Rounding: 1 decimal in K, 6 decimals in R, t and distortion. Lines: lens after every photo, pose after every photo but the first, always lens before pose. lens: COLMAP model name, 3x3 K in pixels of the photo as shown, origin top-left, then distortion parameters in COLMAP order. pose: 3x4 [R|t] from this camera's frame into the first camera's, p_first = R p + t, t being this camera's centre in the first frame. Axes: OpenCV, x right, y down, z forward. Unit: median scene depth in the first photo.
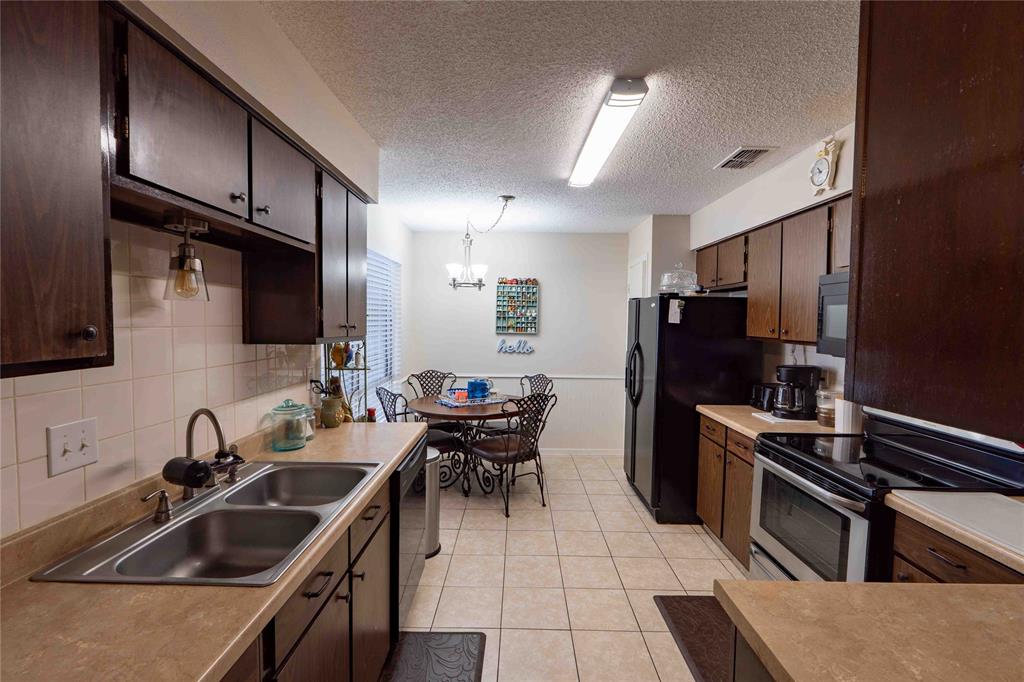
lens RADIAL K [[427.6, 0, 511.9], [0, 427.6, 338.0], [0, 0, 1]] dist [-0.002447, -0.000404]
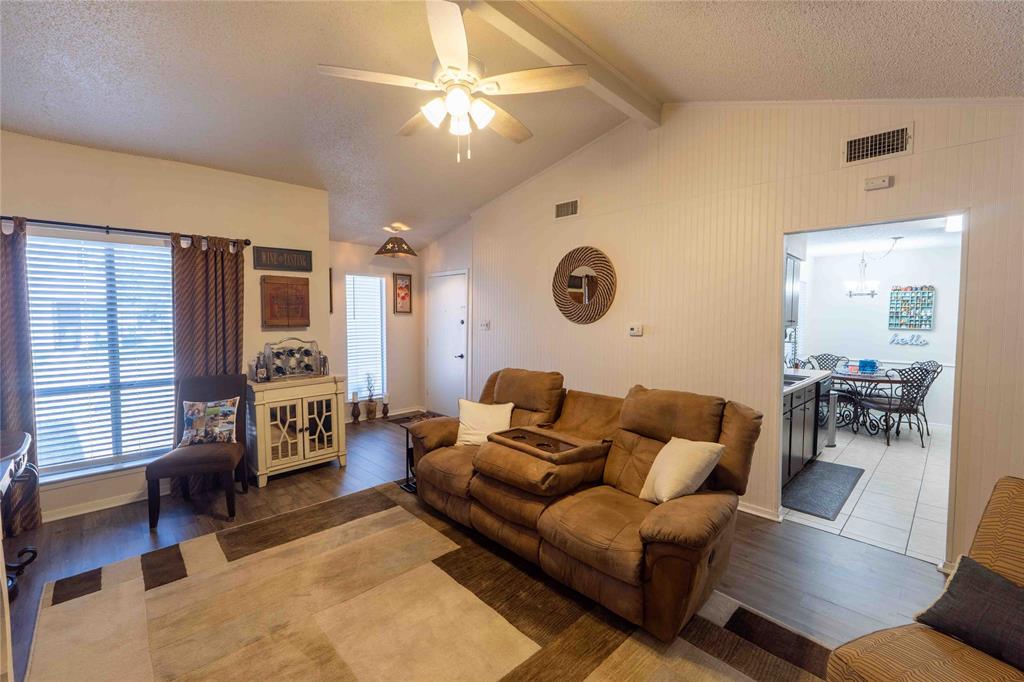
lens RADIAL K [[427.6, 0, 511.9], [0, 427.6, 338.0], [0, 0, 1]] dist [-0.002447, -0.000404]
pose [[0.701423, 0.028094, -0.712192, 0.088443], [-0.027668, 0.999543, 0.012179, 0.034516], [0.712208, 0.011162, 0.701879, -0.765335]]
